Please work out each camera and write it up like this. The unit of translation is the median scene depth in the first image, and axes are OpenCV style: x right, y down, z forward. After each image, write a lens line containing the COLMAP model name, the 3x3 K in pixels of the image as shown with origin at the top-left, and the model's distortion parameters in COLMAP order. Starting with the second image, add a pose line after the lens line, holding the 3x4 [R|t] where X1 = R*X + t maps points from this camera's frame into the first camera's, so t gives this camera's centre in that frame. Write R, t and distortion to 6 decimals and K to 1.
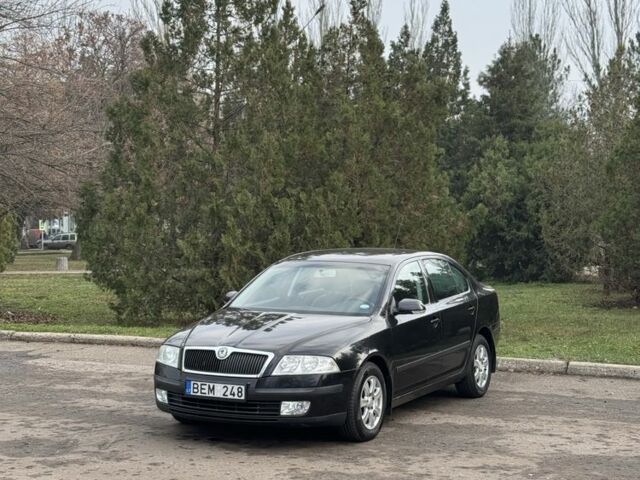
lens RADIAL K [[1176.6, 0, 320.0], [0, 1176.6, 240.0], [0, 0, 1]] dist [0.126524, 0.085624]
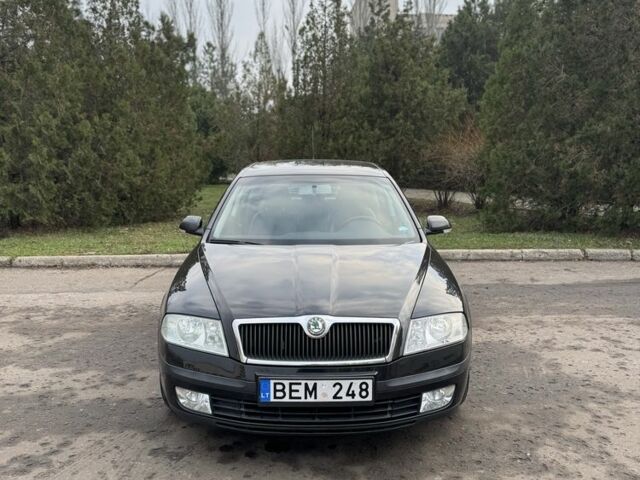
lens RADIAL K [[588.1, 0, 320.0], [0, 588.1, 240.0], [0, 0, 1]] dist [0.160709, -0.297388]
pose [[0.880780, -0.080375, 0.466654, -0.153988], [0.017630, 0.990372, 0.137304, 0.005469], [-0.473197, -0.112708, 0.873717, 0.507684]]
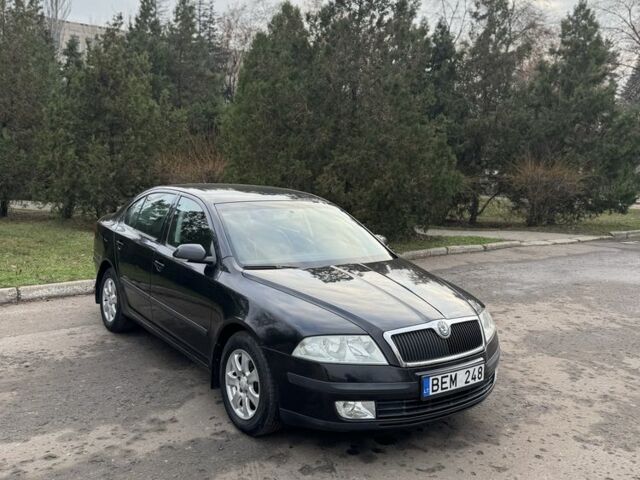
lens RADIAL K [[588.1, 0, 320.0], [0, 588.1, 240.0], [0, 0, 1]] dist [0.160709, -0.297388]
pose [[0.441183, -0.099586, 0.891874, -0.315721], [-0.010230, 0.993201, 0.115961, -0.003735], [-0.897359, -0.060284, 0.437165, 0.628585]]
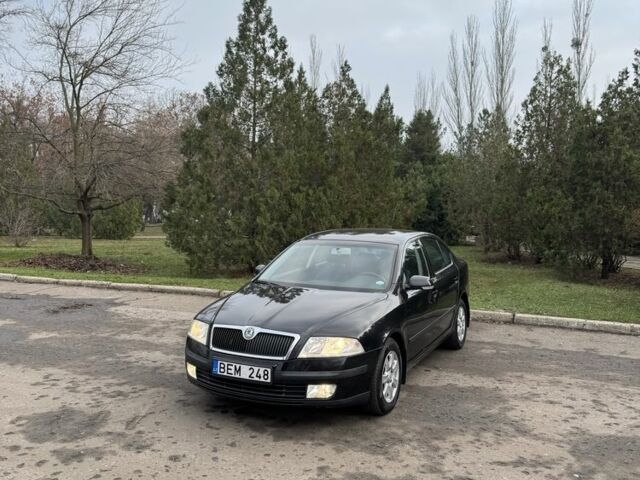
lens RADIAL K [[588.1, 0, 320.0], [0, 588.1, 240.0], [0, 0, 1]] dist [0.160709, -0.297388]
pose [[0.999826, 0.006985, 0.017298, -0.021493], [-0.007580, 0.999374, 0.034570, -0.001746], [-0.017045, -0.034695, 0.999253, 0.340858]]
